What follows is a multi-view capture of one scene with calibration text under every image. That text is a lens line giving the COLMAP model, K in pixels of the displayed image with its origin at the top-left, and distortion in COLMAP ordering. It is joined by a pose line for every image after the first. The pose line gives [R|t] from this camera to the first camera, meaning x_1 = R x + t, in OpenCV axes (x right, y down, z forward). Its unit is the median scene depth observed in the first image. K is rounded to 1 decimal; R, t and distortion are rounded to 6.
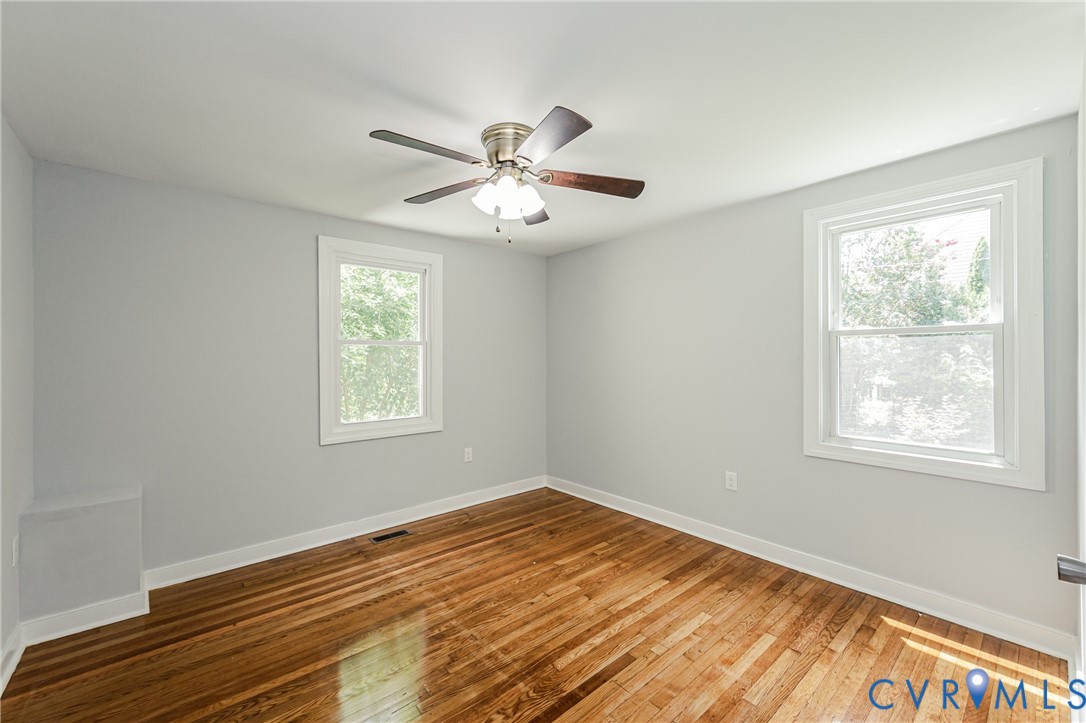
lens RADIAL K [[434.3, 0, 541.8], [0, 434.3, 359.3], [0, 0, 1]] dist [-0.000249, 0.000545]
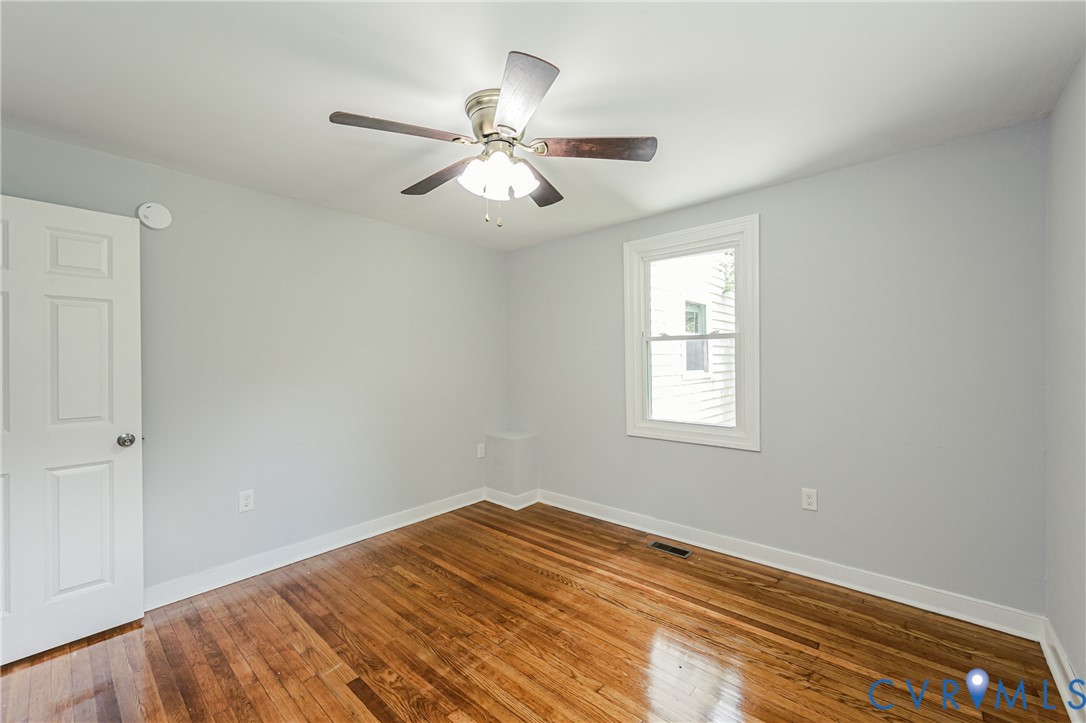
lens RADIAL K [[434.3, 0, 537.1], [0, 434.3, 359.4], [0, 0, 1]] dist [-0.000249, 0.000545]
pose [[0.133555, 0.004030, -0.991033, 0.688309], [0.008058, 0.999954, 0.005153, 0.000310], [0.991009, -0.008674, 0.133516, 0.799843]]
